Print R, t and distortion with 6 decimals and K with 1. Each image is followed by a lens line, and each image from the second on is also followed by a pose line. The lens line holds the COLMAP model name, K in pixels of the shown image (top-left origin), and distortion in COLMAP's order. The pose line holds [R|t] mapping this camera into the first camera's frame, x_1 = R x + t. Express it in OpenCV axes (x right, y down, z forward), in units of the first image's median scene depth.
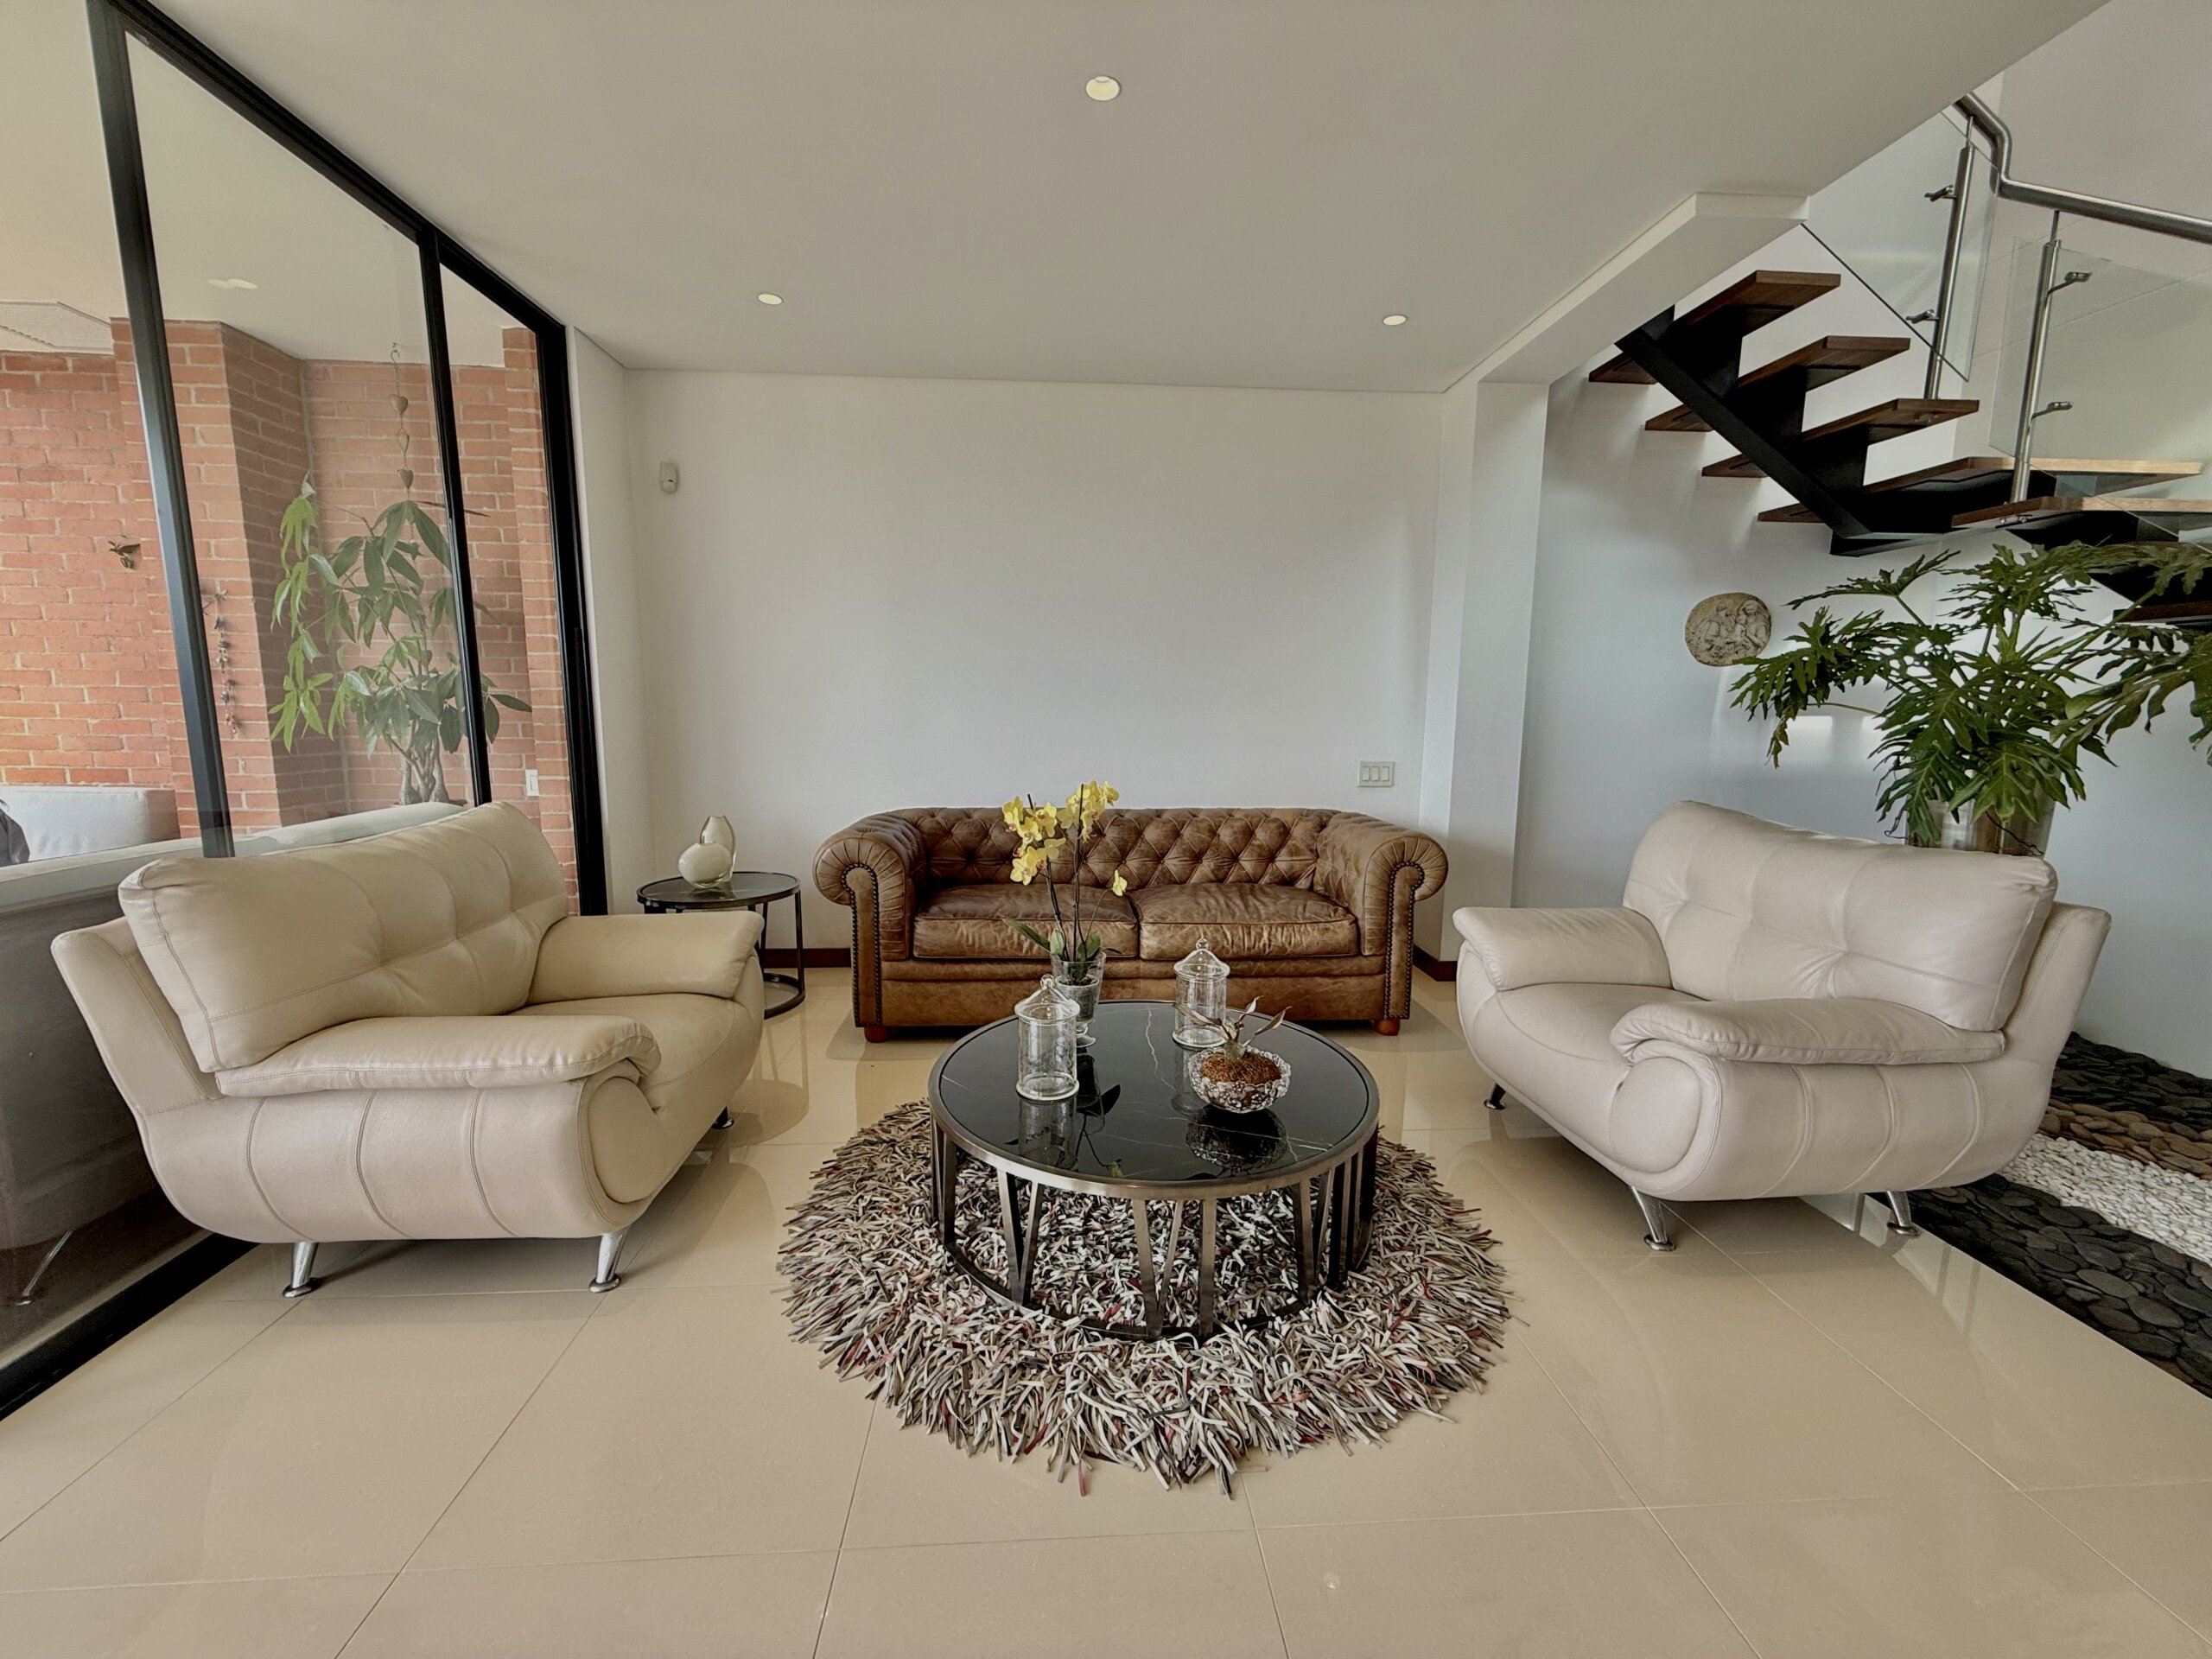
lens RADIAL K [[878.9, 0, 1102.3], [0, 878.9, 829.8], [0, 0, 1]] dist [-0.000732, 0.000021]
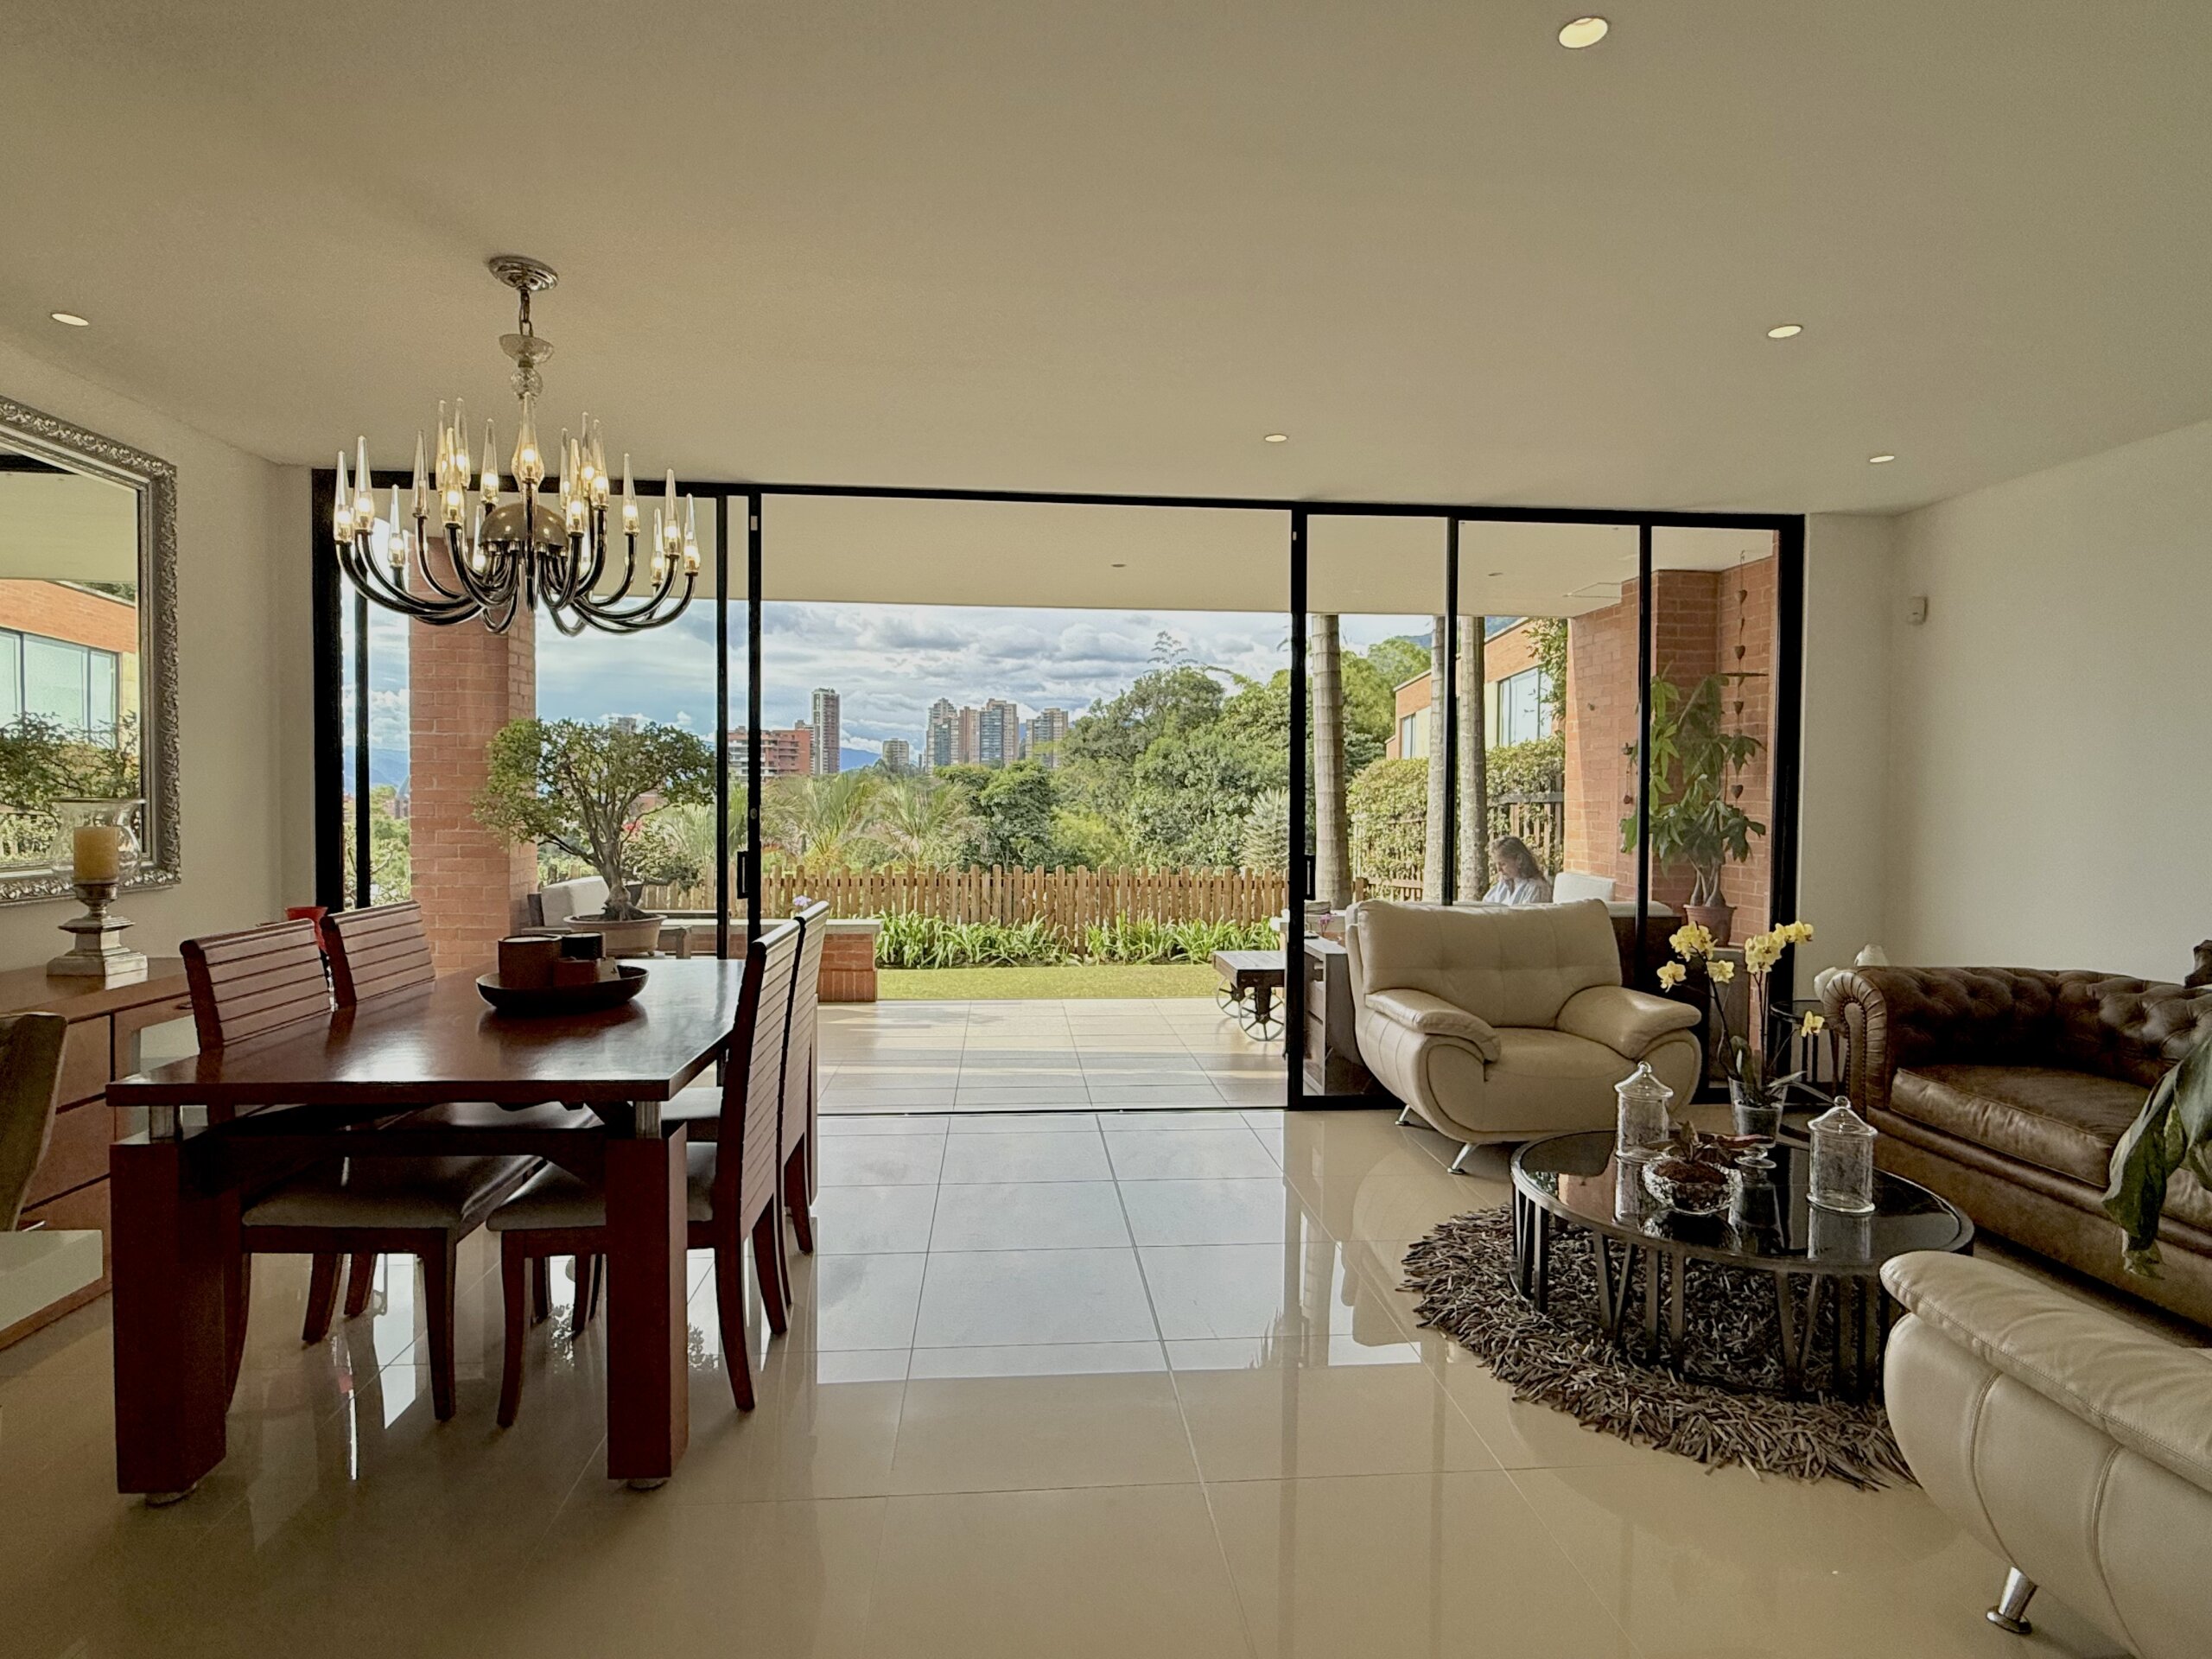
lens RADIAL K [[1183.0, 0, 1106.0], [0, 1183.0, 829.5], [0, 0, 1]] dist [0.003604, 0.000442]
pose [[0.026457, 0.019934, -0.999451, 1.023815], [-0.143108, 0.989579, 0.015948, -0.050032], [0.989353, 0.142607, 0.029034, 0.096268]]
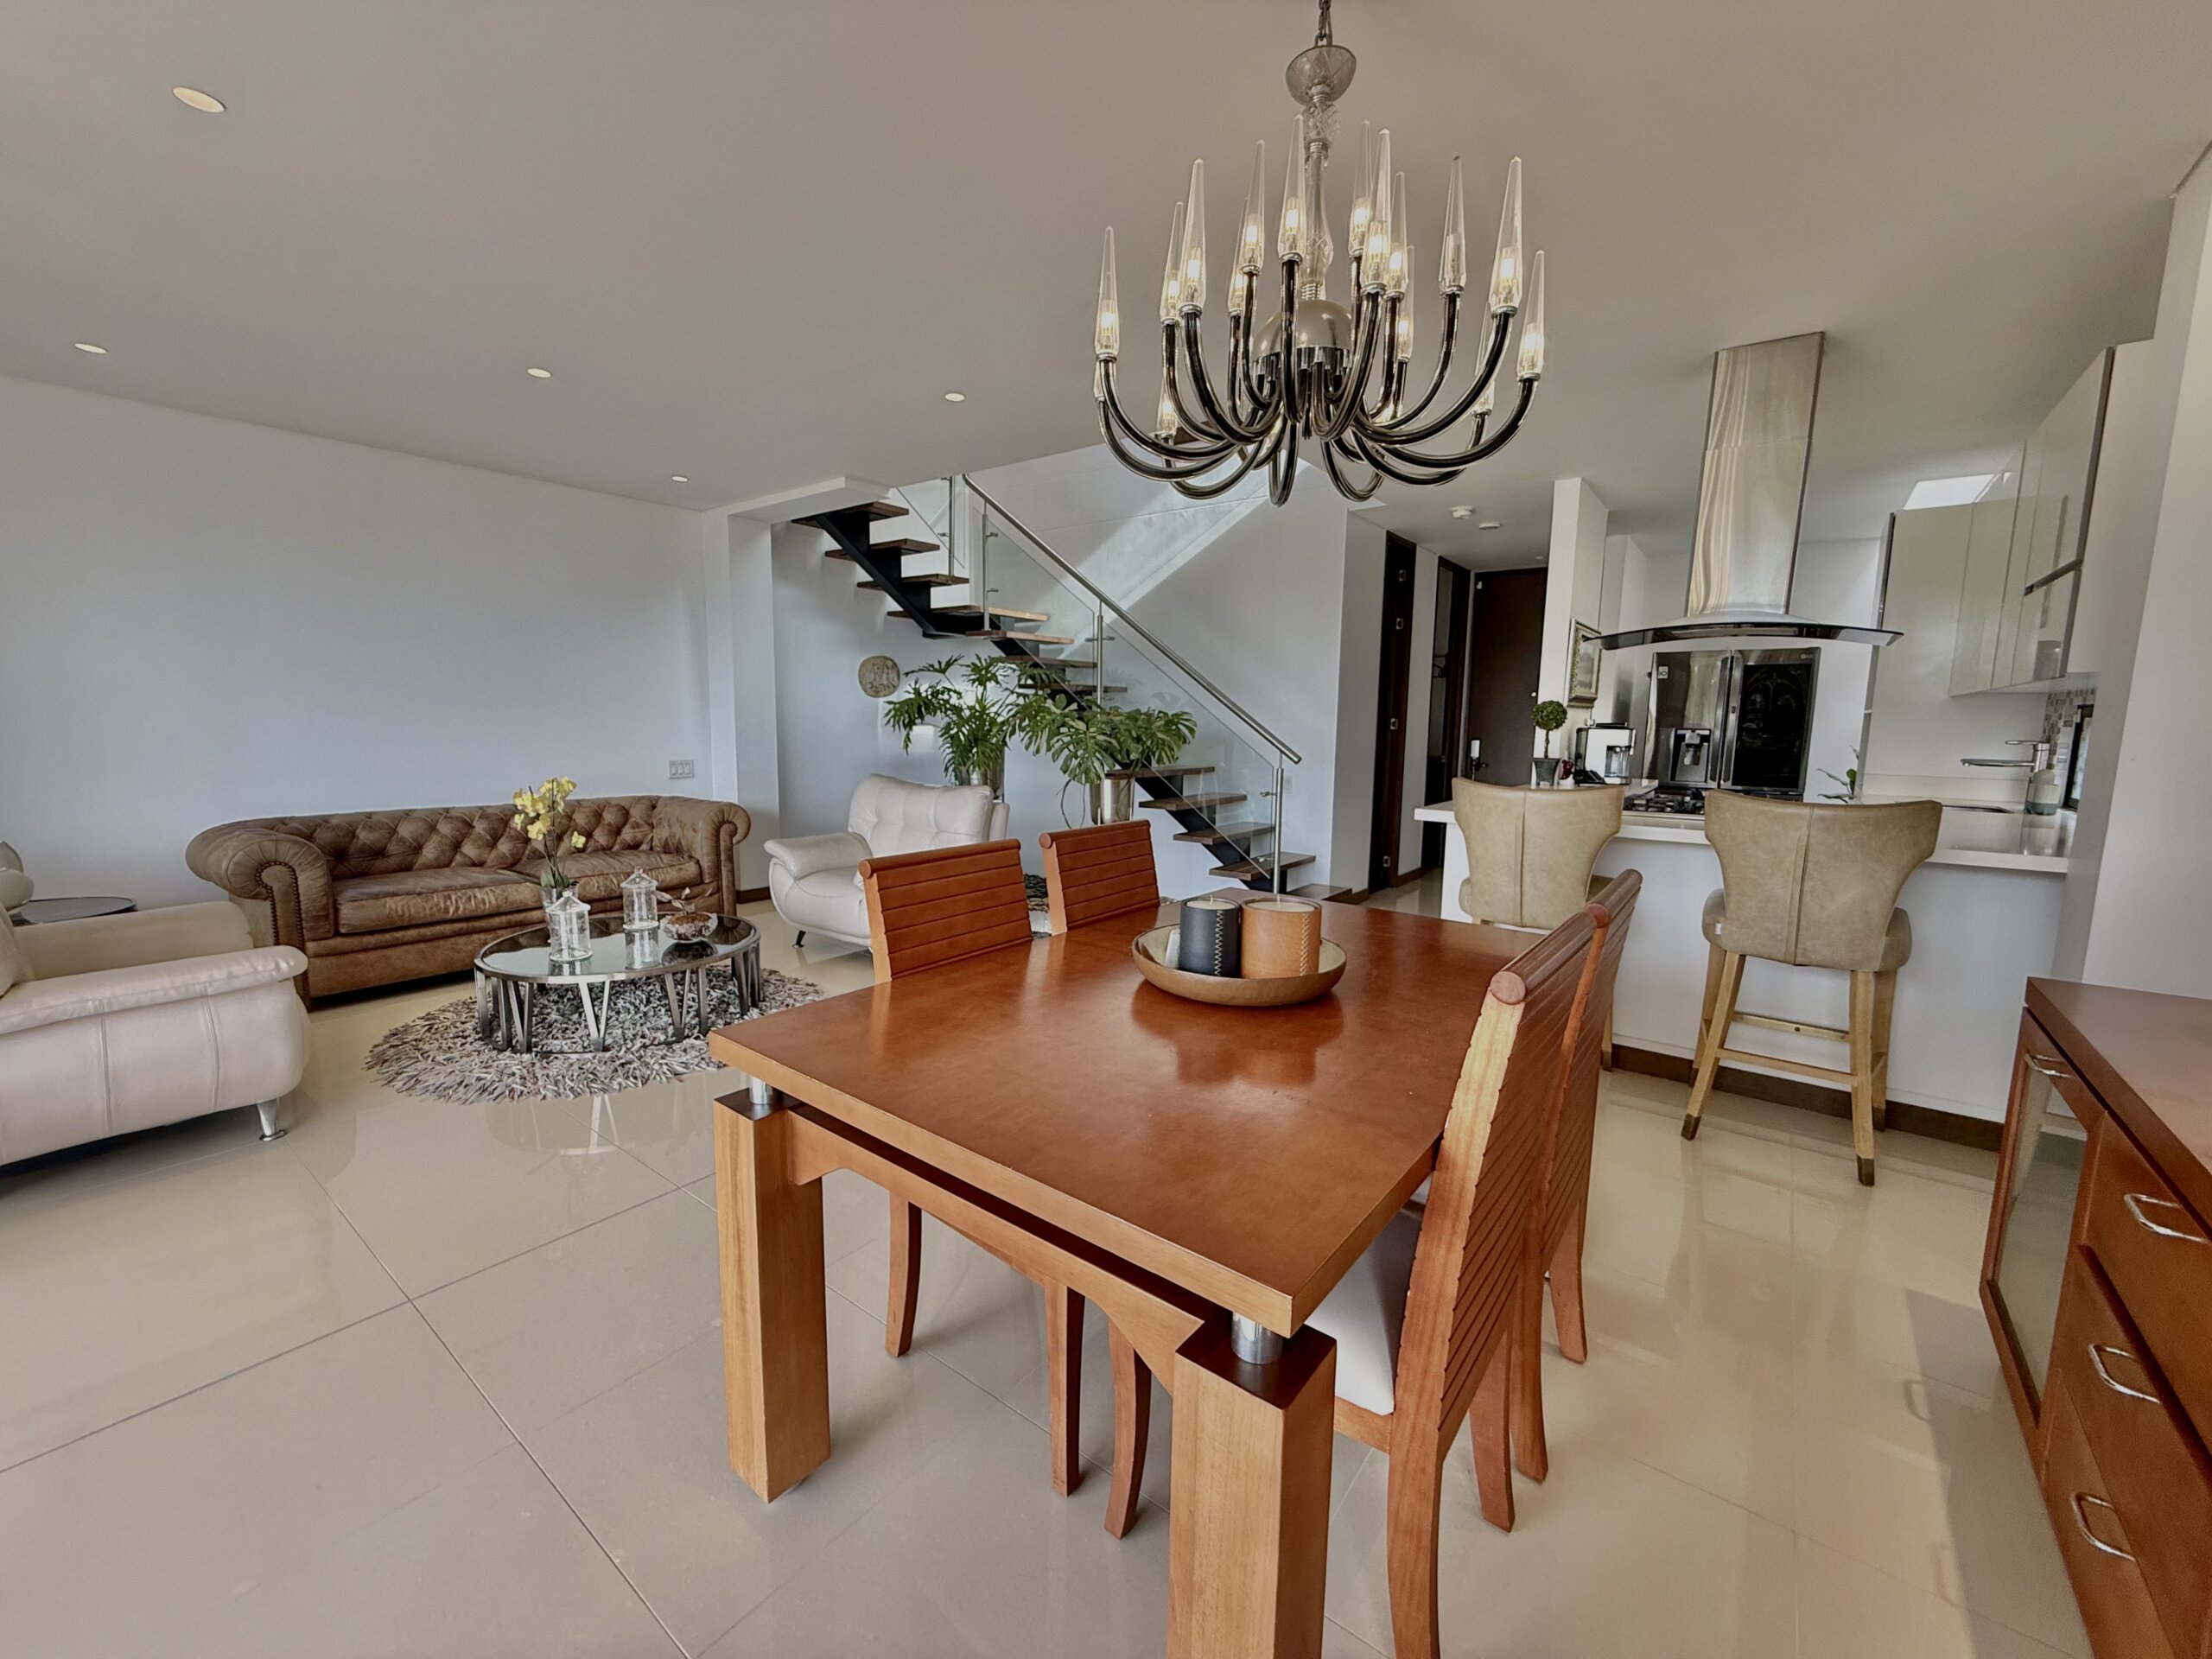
lens RADIAL K [[884.4, 0, 1103.8], [0, 884.4, 831.3], [0, 0, 1]] dist [-0.000352, 0.000324]
pose [[0.656843, -0.096668, 0.747805, -0.425590], [0.093525, 0.994535, 0.046414, 0.045793], [-0.748205, 0.039451, 0.662294, -0.609541]]
